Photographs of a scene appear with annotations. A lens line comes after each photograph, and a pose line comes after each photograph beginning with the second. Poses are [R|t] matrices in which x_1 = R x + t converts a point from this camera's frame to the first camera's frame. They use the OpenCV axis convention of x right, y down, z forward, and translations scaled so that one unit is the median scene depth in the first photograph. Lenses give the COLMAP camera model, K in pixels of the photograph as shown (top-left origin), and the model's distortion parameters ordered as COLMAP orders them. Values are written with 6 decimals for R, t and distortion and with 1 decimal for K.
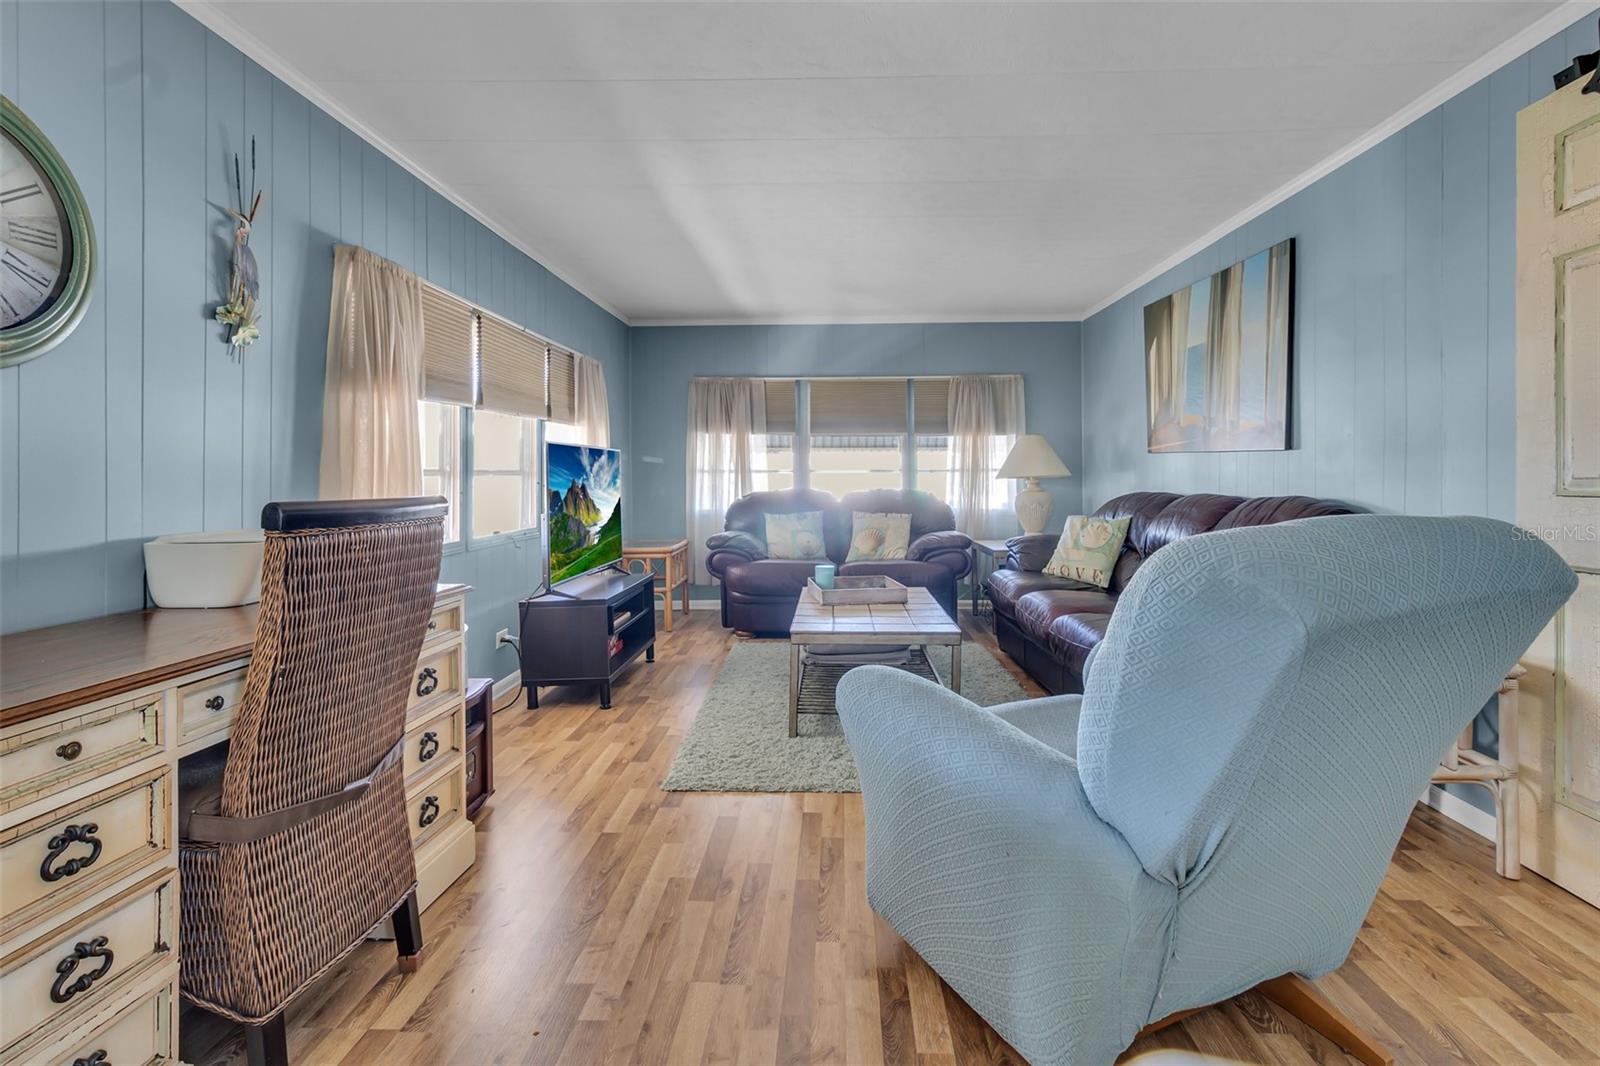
lens RADIAL K [[756.8, 0, 817.5], [0, 756.8, 476.3], [0, 0, 1]] dist [-0.004233, -0.000925]
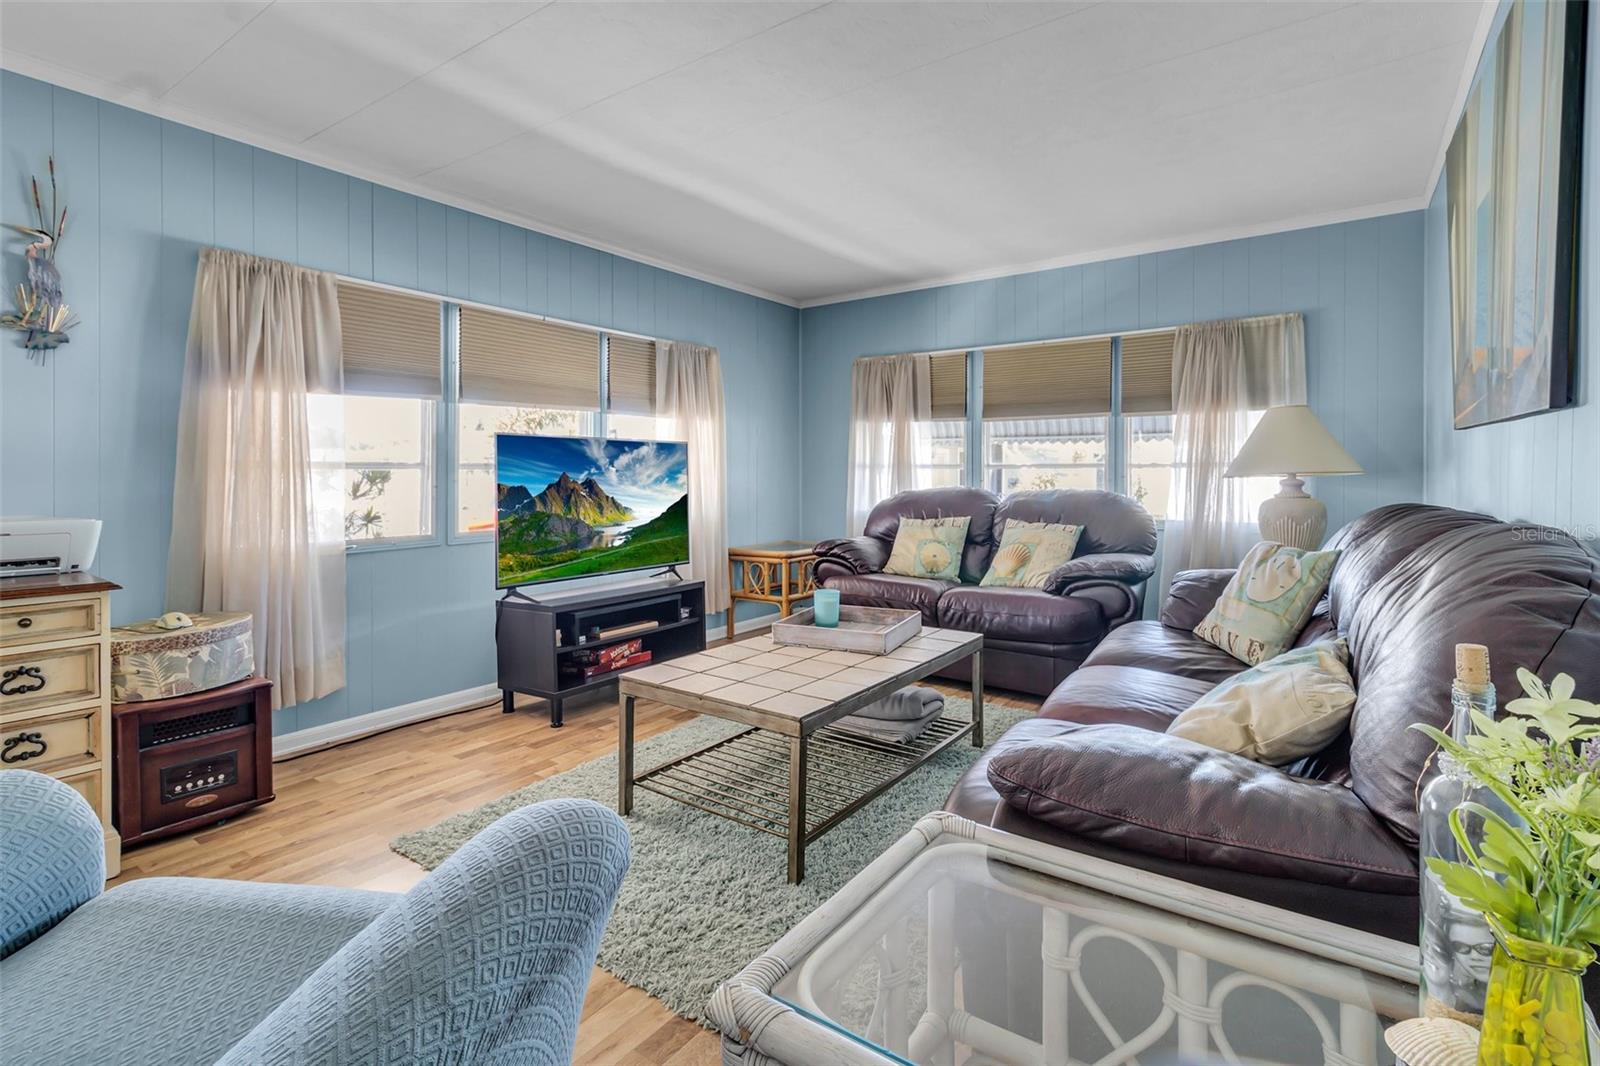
lens RADIAL K [[756.8, 0, 817.5], [0, 756.8, 478.9], [0, 0, 1]] dist [-0.004233, -0.000925]
pose [[0.838829, 0.007612, -0.544341, 0.284282], [-0.003462, 0.999957, 0.008649, 0.000103], [0.544383, -0.005370, 0.838819, 0.254386]]
